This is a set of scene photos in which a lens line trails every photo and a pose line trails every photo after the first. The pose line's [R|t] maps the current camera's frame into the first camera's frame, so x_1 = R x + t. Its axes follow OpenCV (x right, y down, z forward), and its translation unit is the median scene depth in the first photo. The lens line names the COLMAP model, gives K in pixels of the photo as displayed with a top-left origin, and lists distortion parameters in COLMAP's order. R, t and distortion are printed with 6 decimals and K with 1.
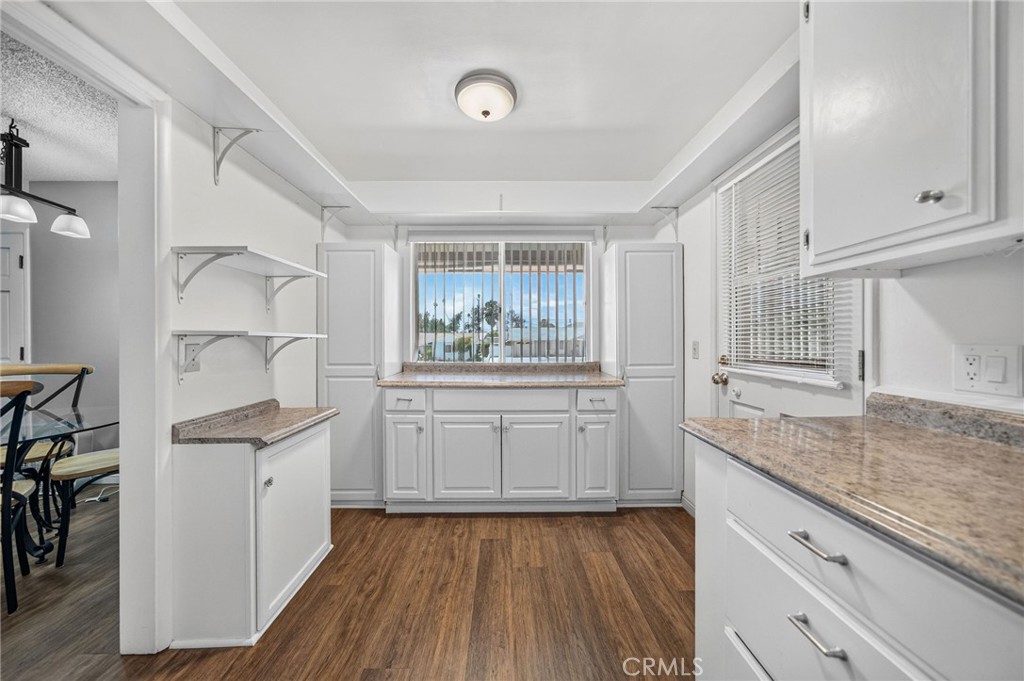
lens RADIAL K [[351.9, 0, 508.3], [0, 351.9, 340.6], [0, 0, 1]] dist [-0.001306, 0.000113]
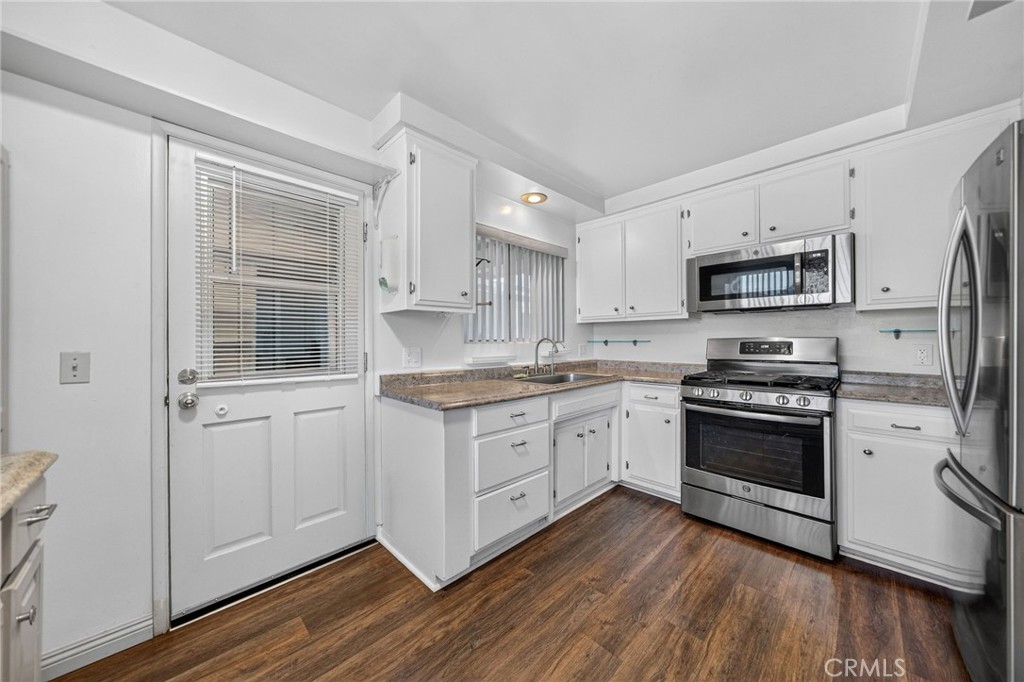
lens RADIAL K [[351.9, 0, 508.3], [0, 351.9, 341.1], [0, 0, 1]] dist [-0.001306, 0.000113]
pose [[-0.690668, 0.003972, 0.723161, -0.383899], [0.008626, 0.999959, 0.002746, -0.013820], [-0.723121, 0.008135, -0.690674, 0.975369]]
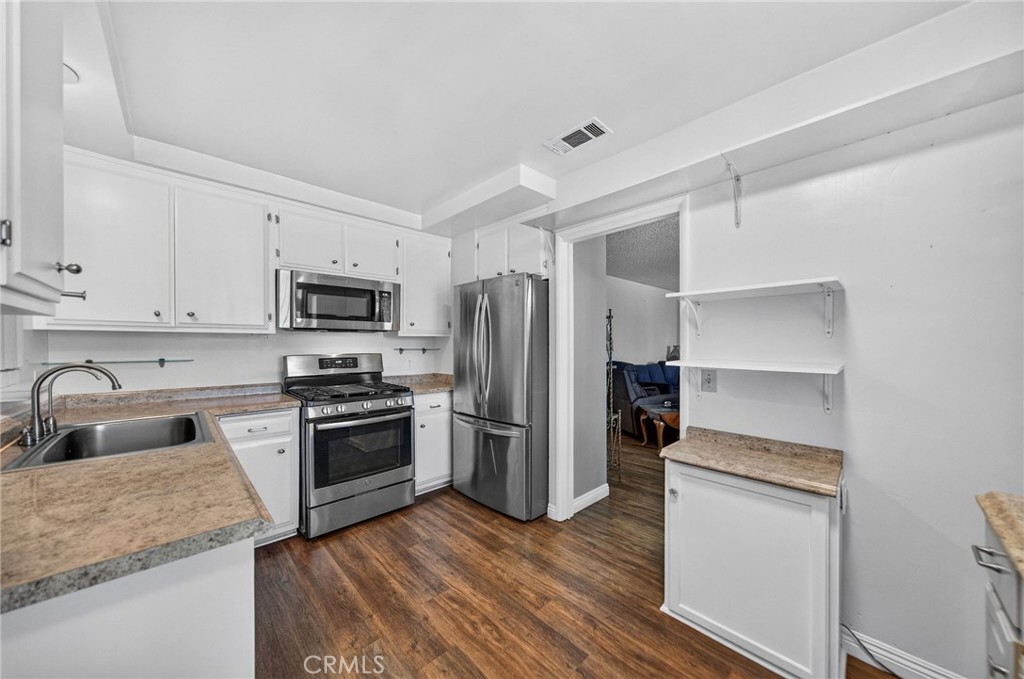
lens RADIAL K [[352.7, 0, 511.2], [0, 352.7, 349.2], [0, 0, 1]] dist [-0.001164, -0.000010]
pose [[-0.730912, 0.009621, -0.682404, 0.337070], [-0.001058, 0.999883, 0.015230, -0.057412], [0.682471, 0.011853, -0.730817, 0.999901]]
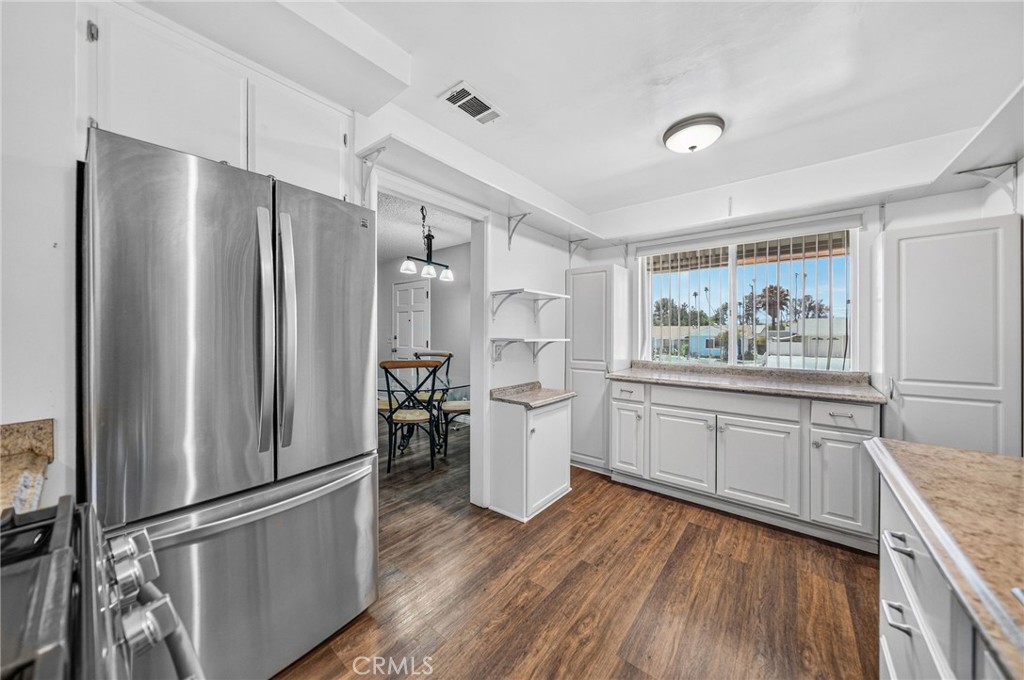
lens RADIAL K [[351.9, 0, 508.3], [0, 351.9, 340.1], [0, 0, 1]] dist [-0.001306, 0.000113]
pose [[0.771399, 0.018982, -0.636069, 0.183171], [-0.008001, 0.999765, 0.020134, -0.035907], [0.636302, -0.010442, 0.771369, -0.231478]]
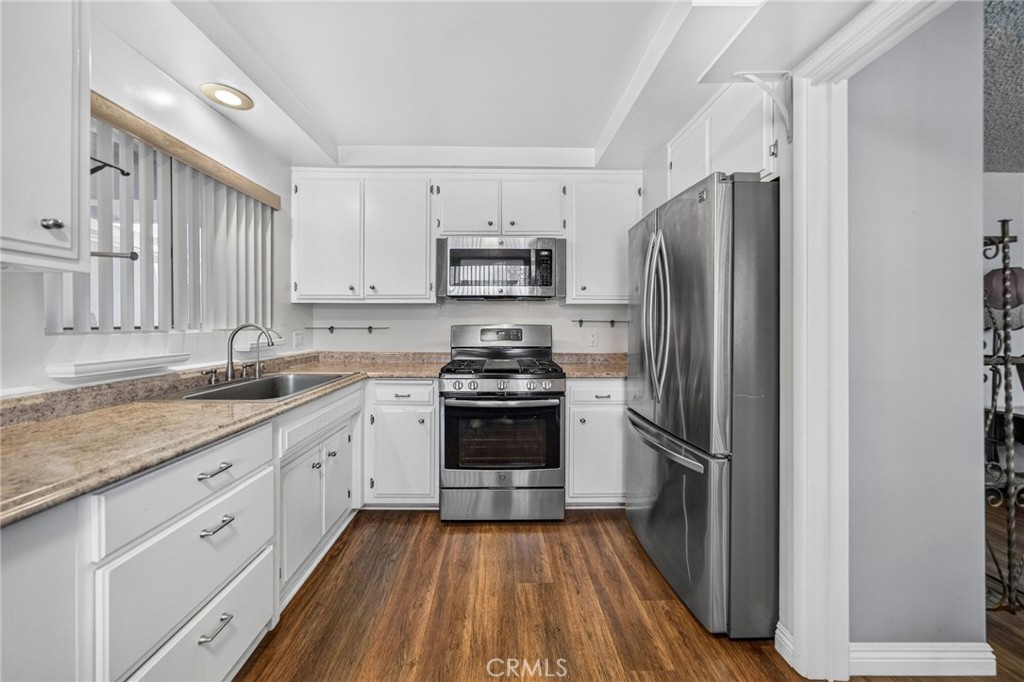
lens RADIAL K [[355.5, 0, 501.8], [0, 355.5, 325.7], [0, 0, 1]] dist [-0.007134, 0.000327]
pose [[-0.999997, -0.001870, 0.001625, -0.123666], [-0.001853, 0.999949, 0.009921, -0.025505], [-0.001643, 0.009918, -0.999949, 0.803723]]
